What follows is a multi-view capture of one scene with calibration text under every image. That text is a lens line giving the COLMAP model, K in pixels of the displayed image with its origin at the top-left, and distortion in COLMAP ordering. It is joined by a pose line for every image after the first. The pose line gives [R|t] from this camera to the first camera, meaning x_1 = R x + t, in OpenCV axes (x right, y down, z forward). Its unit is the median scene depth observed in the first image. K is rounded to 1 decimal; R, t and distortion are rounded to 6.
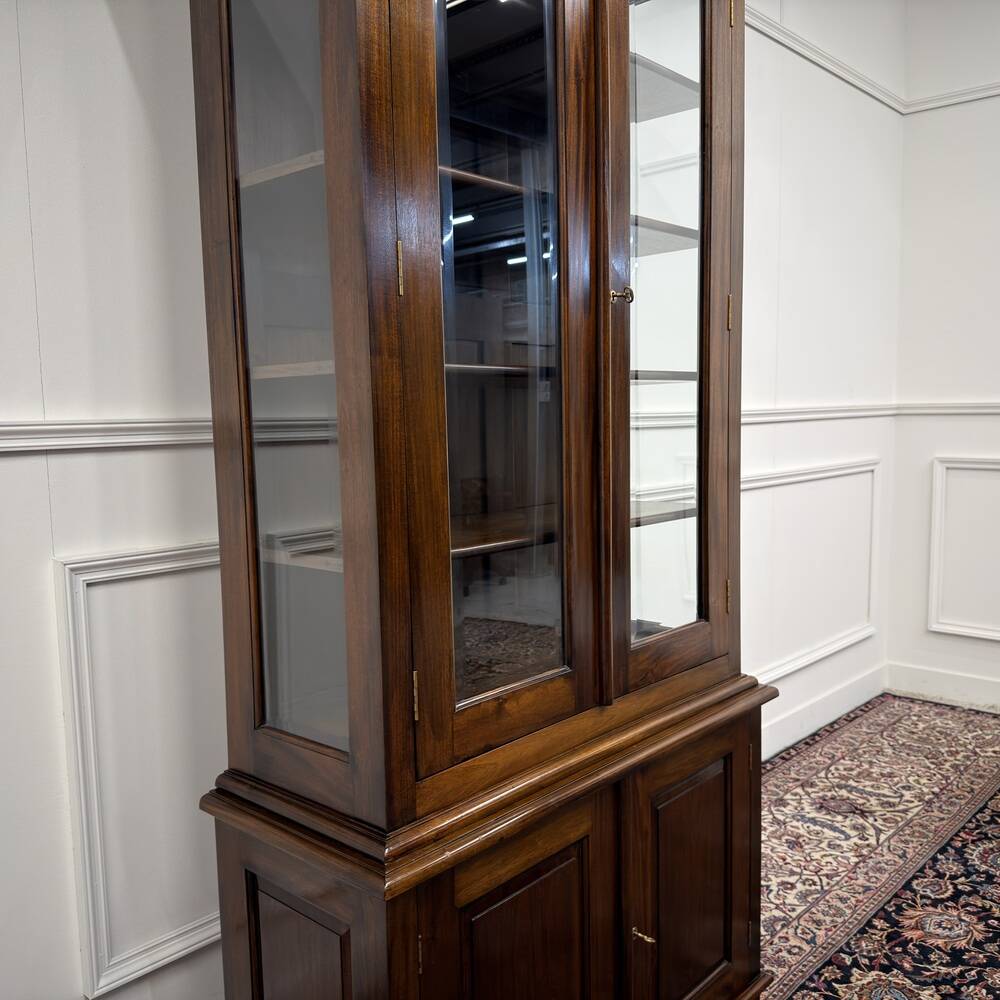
lens RADIAL K [[948.8, 0, 514.4], [0, 948.8, 507.0], [0, 0, 1]] dist [0.017151, -0.006455]
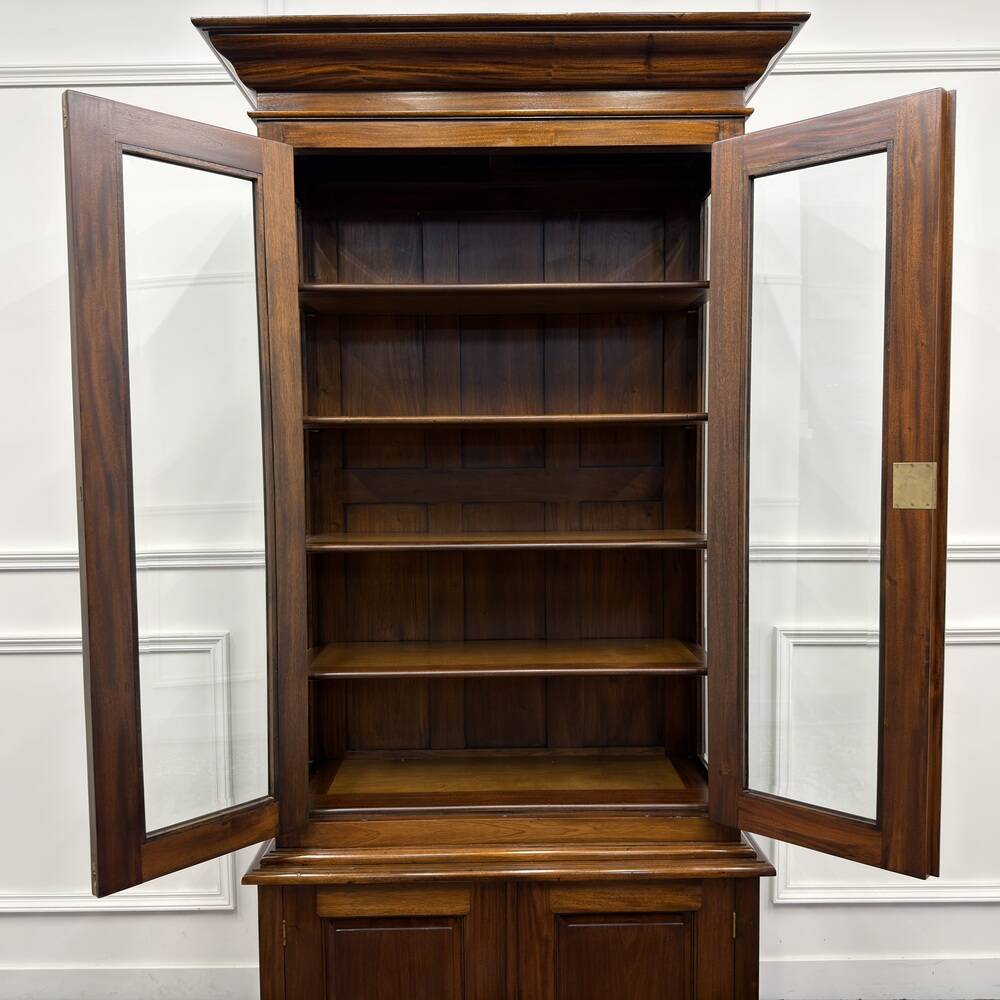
lens RADIAL K [[946.8, 0, 498.7], [0, 946.8, 478.3], [0, 0, 1]] dist [0.023801, -0.033509]
pose [[0.671040, 0.036571, -0.740519, 0.592427], [-0.075127, 0.996996, -0.018841, -0.125052], [0.737605, 0.068276, 0.671771, 0.085644]]
